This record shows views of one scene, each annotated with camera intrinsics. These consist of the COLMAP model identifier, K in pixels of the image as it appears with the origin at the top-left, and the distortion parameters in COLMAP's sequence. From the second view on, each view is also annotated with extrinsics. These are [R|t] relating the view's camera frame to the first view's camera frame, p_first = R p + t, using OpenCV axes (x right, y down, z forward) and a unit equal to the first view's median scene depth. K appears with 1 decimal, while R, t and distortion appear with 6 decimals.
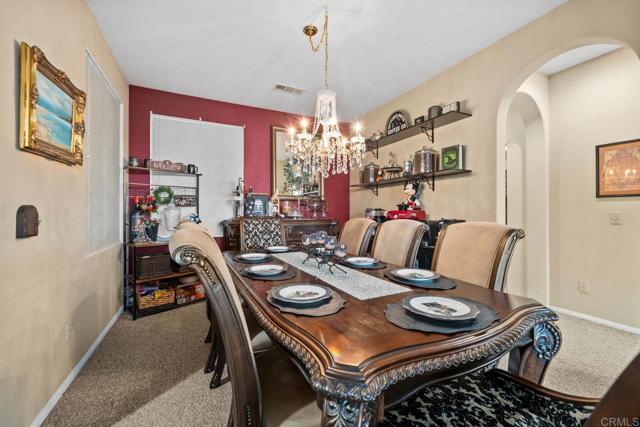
lens RADIAL K [[254.5, 0, 320.0], [0, 254.5, 213.5], [0, 0, 1]] dist [0.000551, -0.000018]
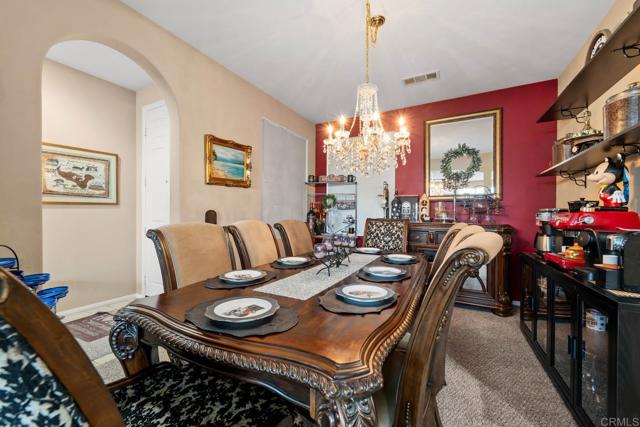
lens RADIAL K [[254.5, 0, 320.0], [0, 254.5, 213.5], [0, 0, 1]] dist [0.000551, -0.000018]
pose [[0.583719, -0.000789, -0.811955, 0.450020], [-0.009230, 0.999928, -0.007607, 0.001912], [0.811903, 0.011935, 0.583670, 0.205692]]
